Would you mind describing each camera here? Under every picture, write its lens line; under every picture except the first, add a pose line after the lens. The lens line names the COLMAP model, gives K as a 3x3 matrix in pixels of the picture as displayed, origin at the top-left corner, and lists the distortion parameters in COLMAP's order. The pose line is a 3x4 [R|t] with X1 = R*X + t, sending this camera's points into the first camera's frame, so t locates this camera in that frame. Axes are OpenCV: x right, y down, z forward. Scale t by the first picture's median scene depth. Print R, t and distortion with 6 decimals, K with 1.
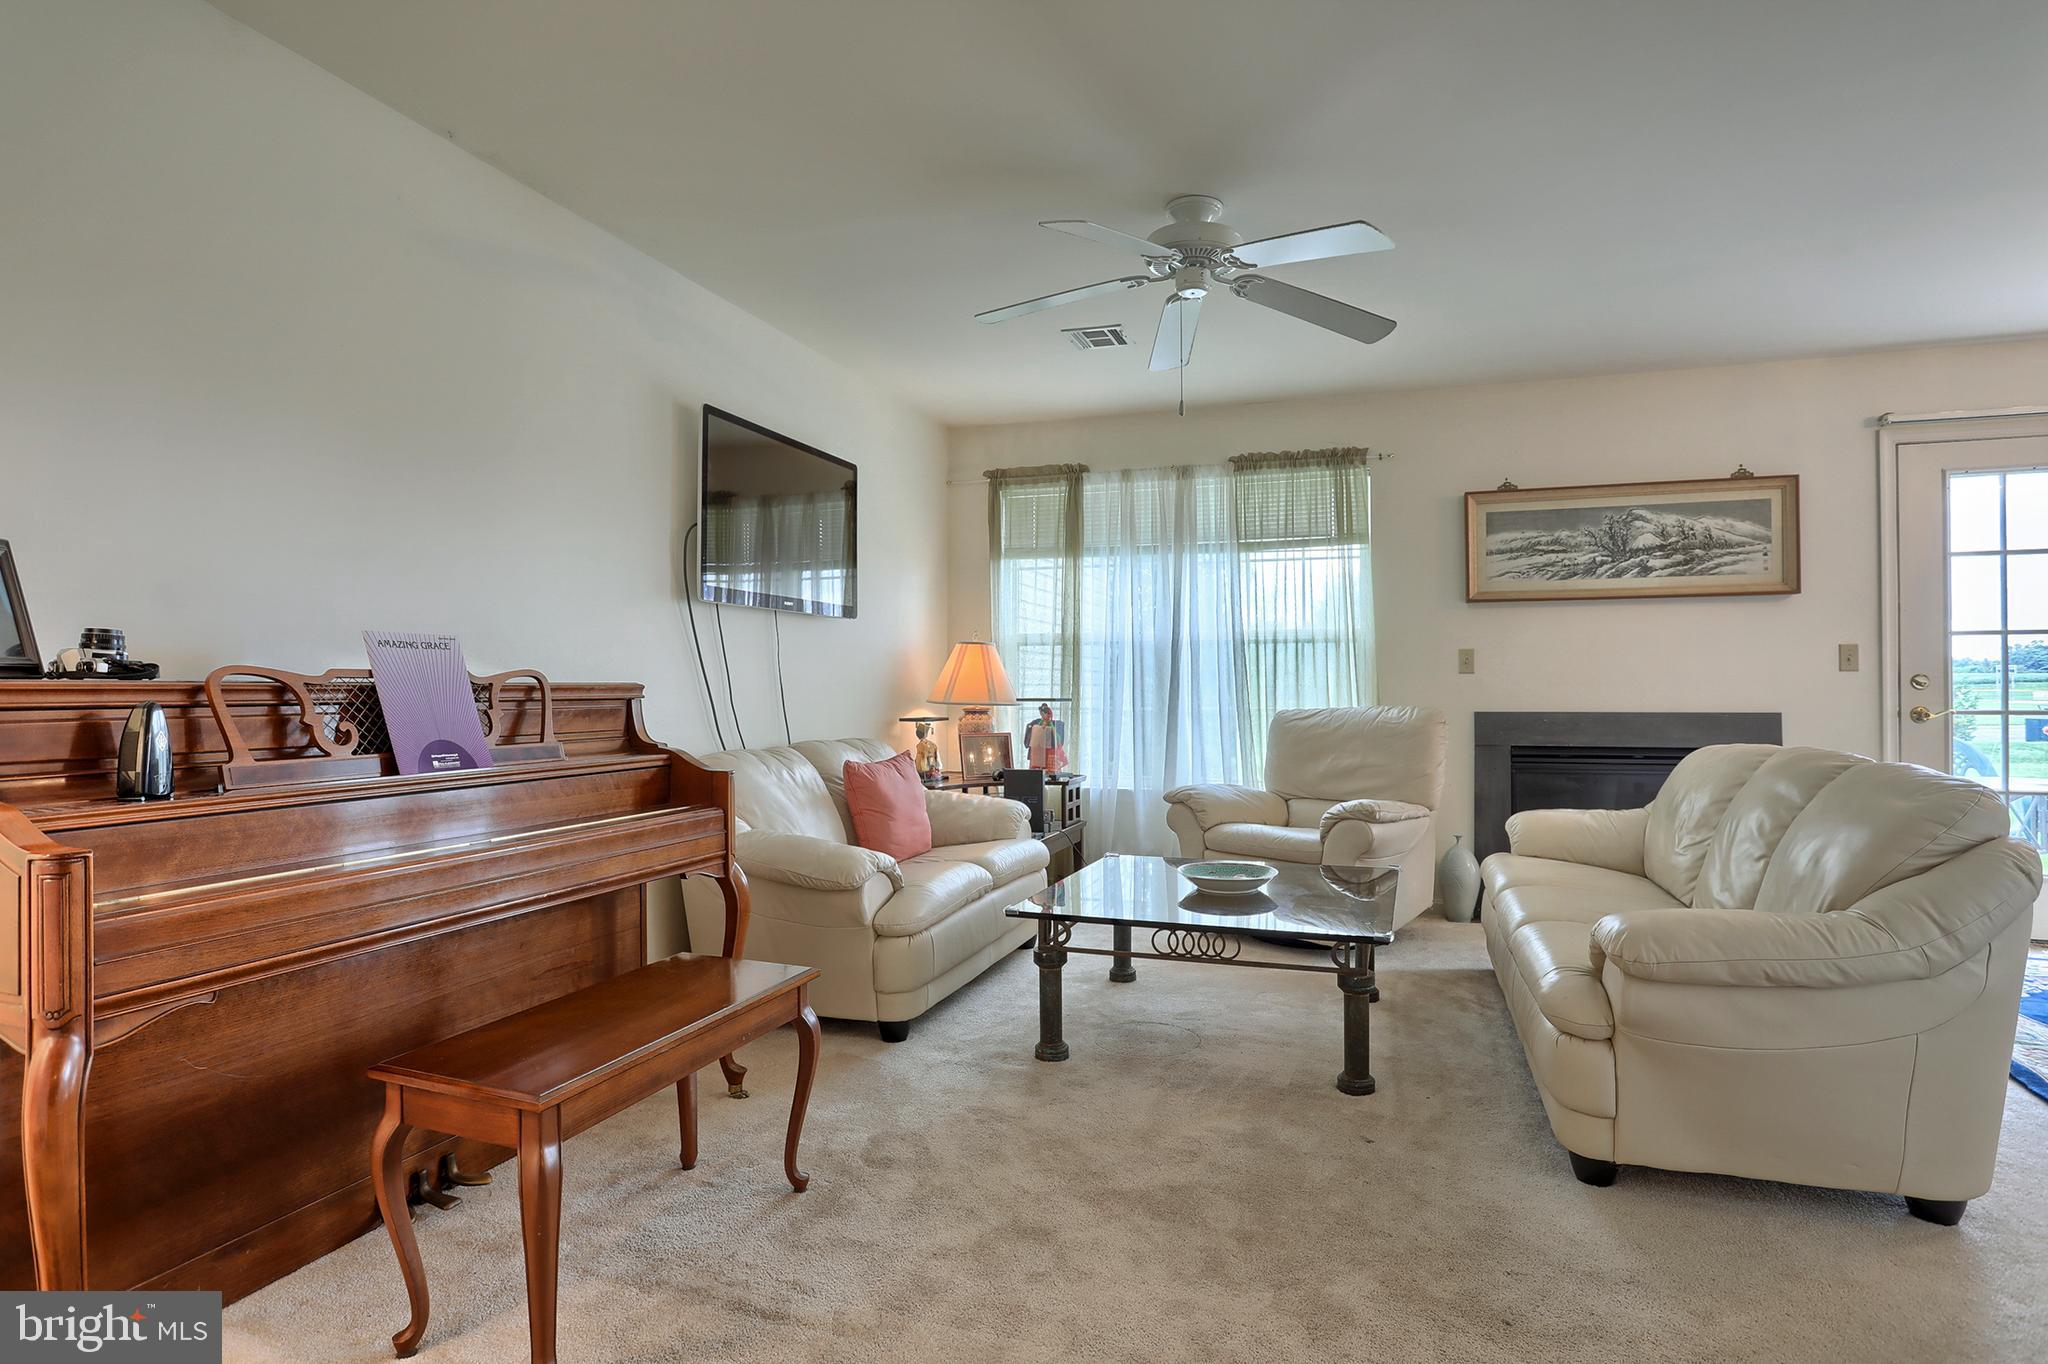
lens RADIAL K [[1049.5, 0, 1024.0], [0, 1049.5, 682.0], [0, 0, 1]] dist [-0.072198, 0.032125]
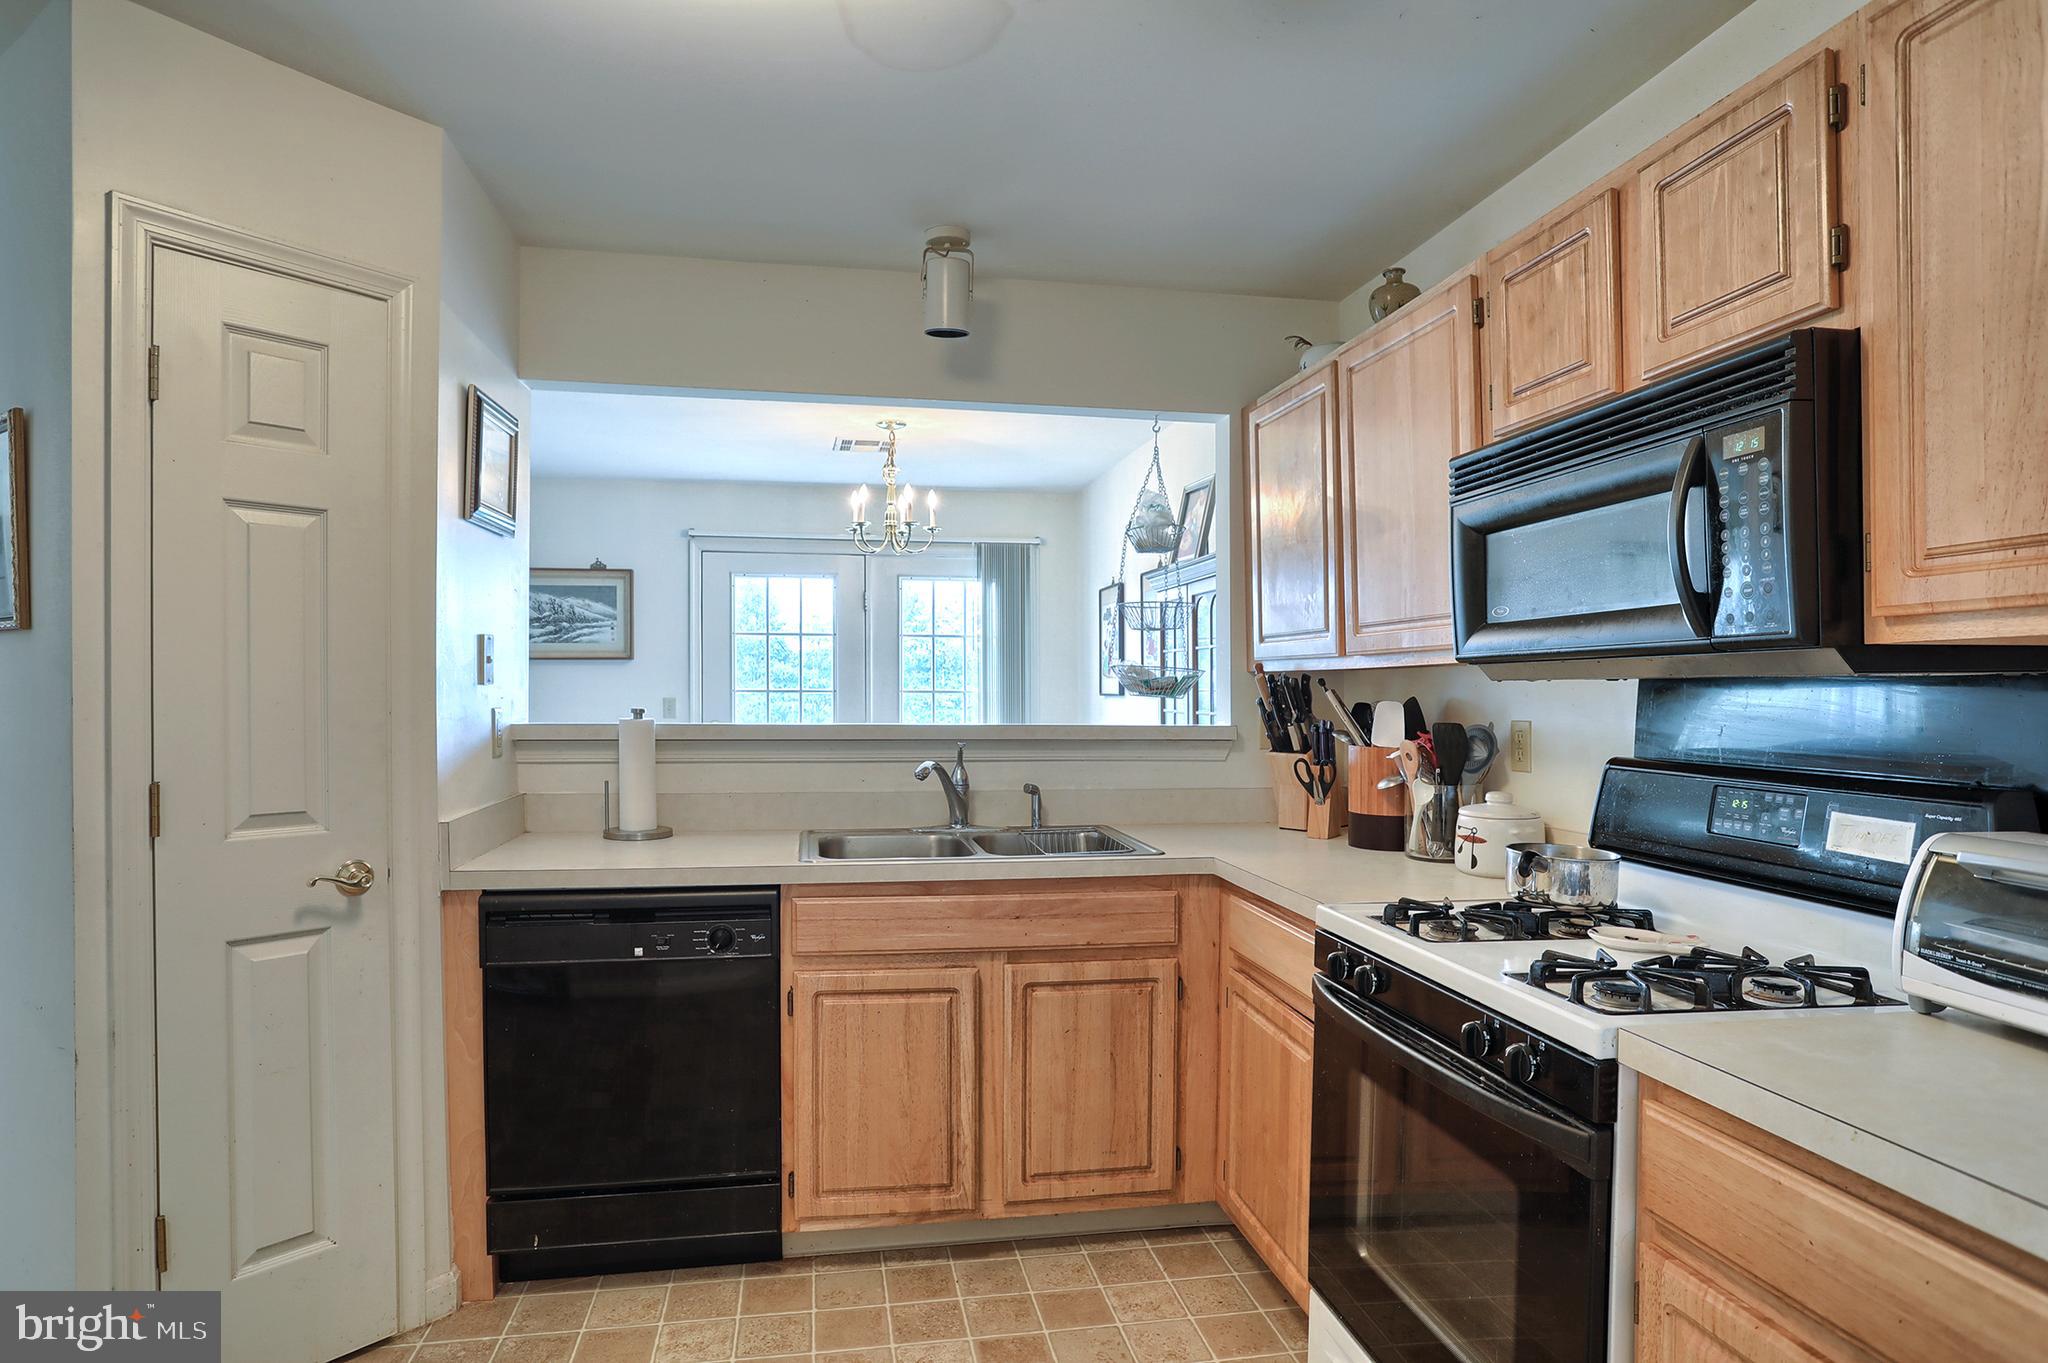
lens RADIAL K [[1133.5, 0, 1029.2], [0, 1133.5, 688.5], [0, 0, 1]] dist [-0.070539, 0.045839]
pose [[0.866694, 0.002943, 0.498831, 0.452800], [-0.006631, 0.999962, 0.005622, -0.057623], [-0.498796, -0.008180, 0.866681, -0.492197]]
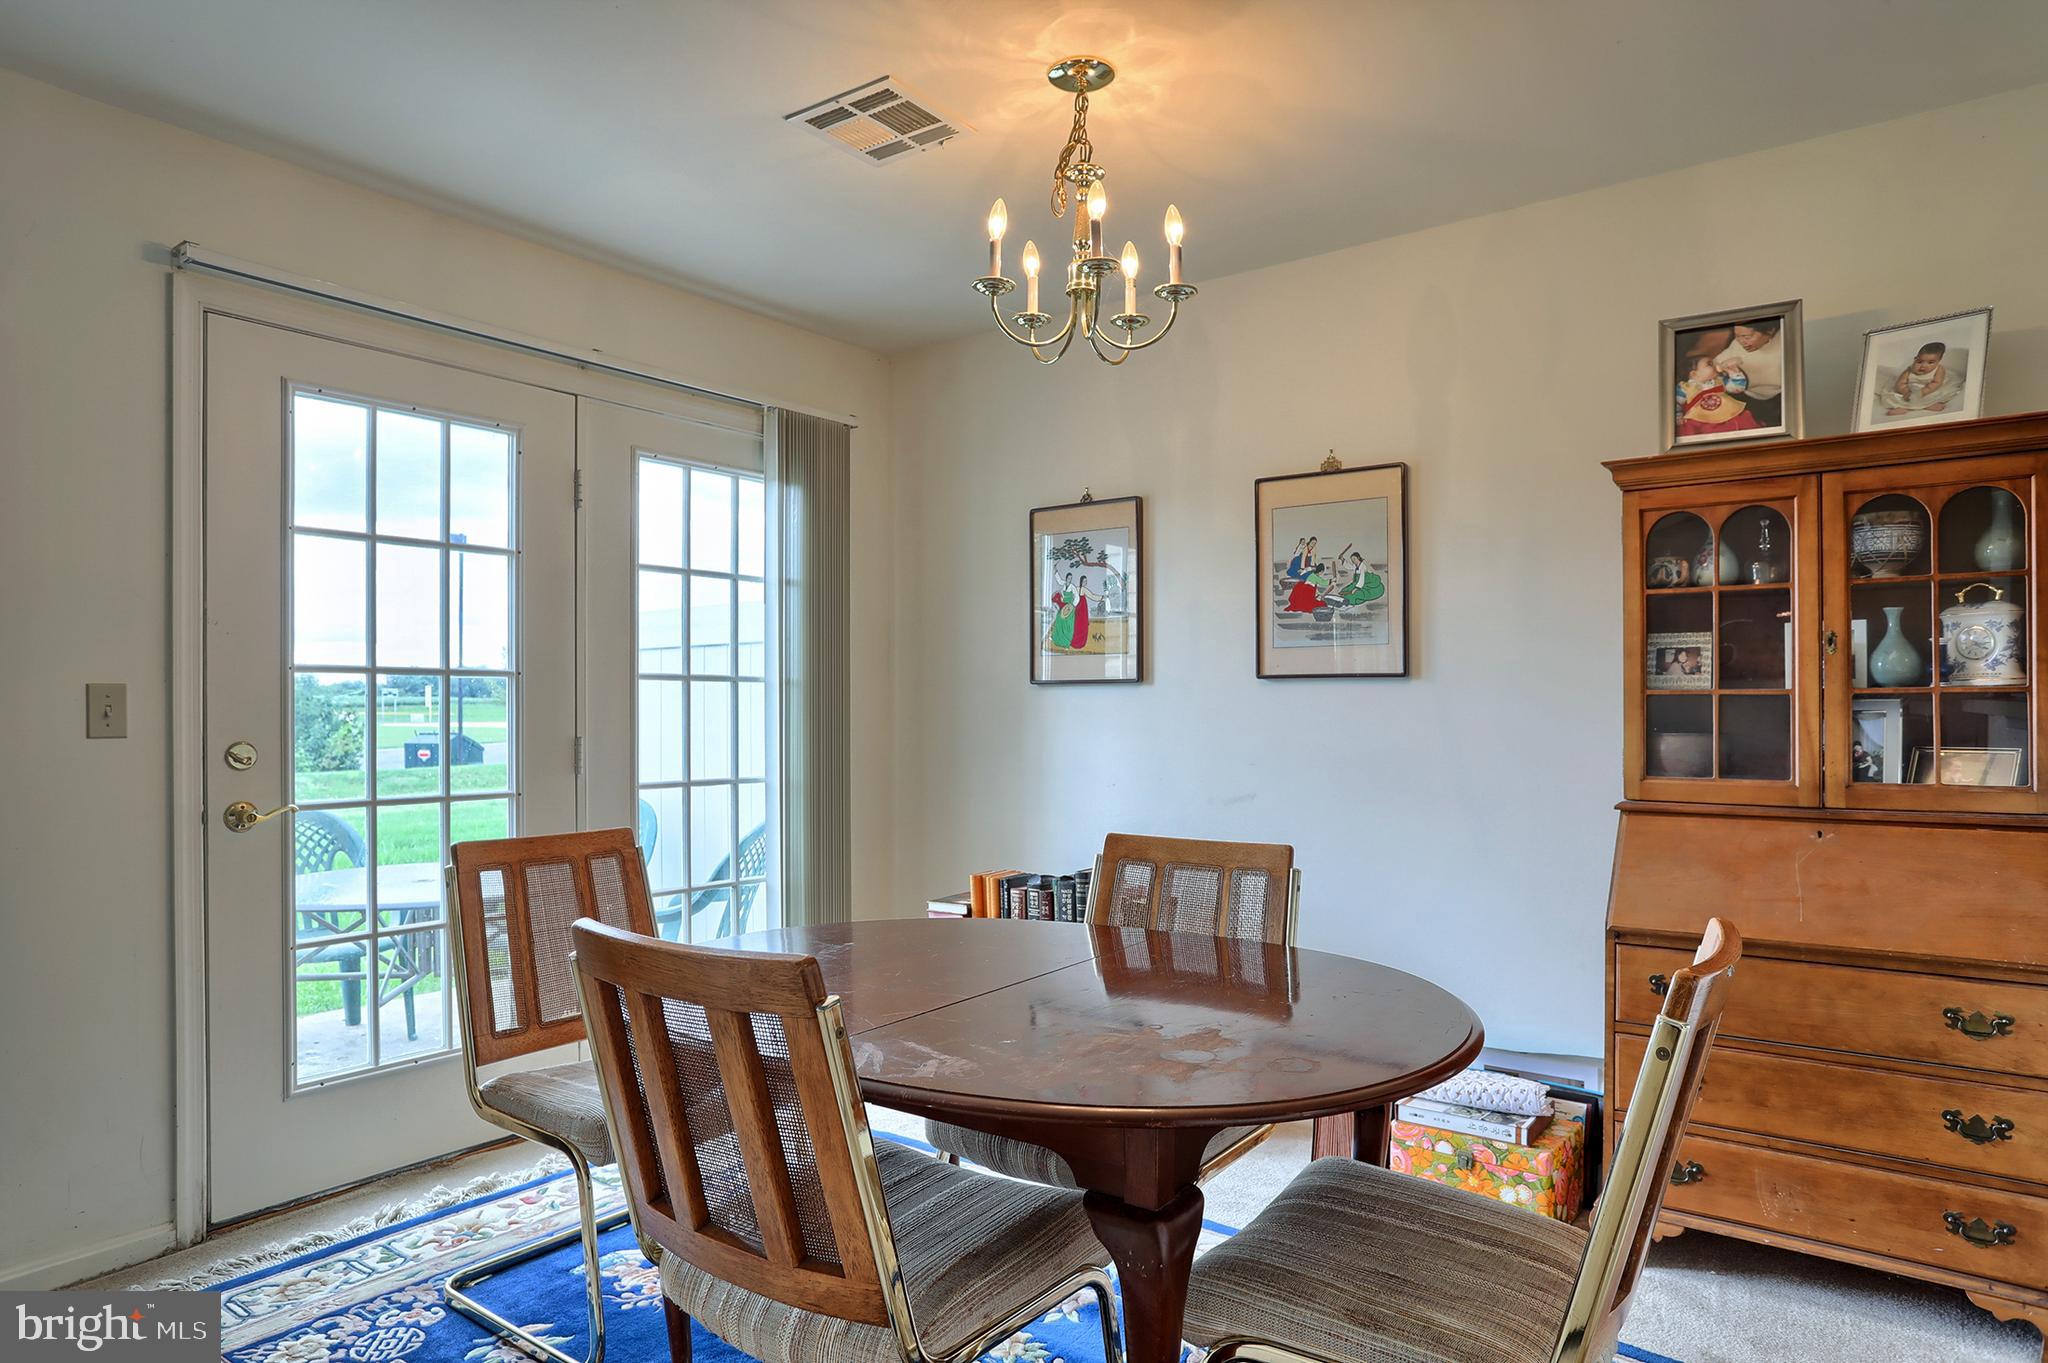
lens RADIAL K [[1203.0, 0, 1016.6], [0, 1203.0, 708.7], [0, 0, 1]] dist [-0.067206, 0.057130]
pose [[0.307185, 0.001396, 0.951649, 0.374238], [-0.005974, 0.999982, 0.000462, -0.026248], [-0.951631, -0.005827, 0.307188, 0.371584]]
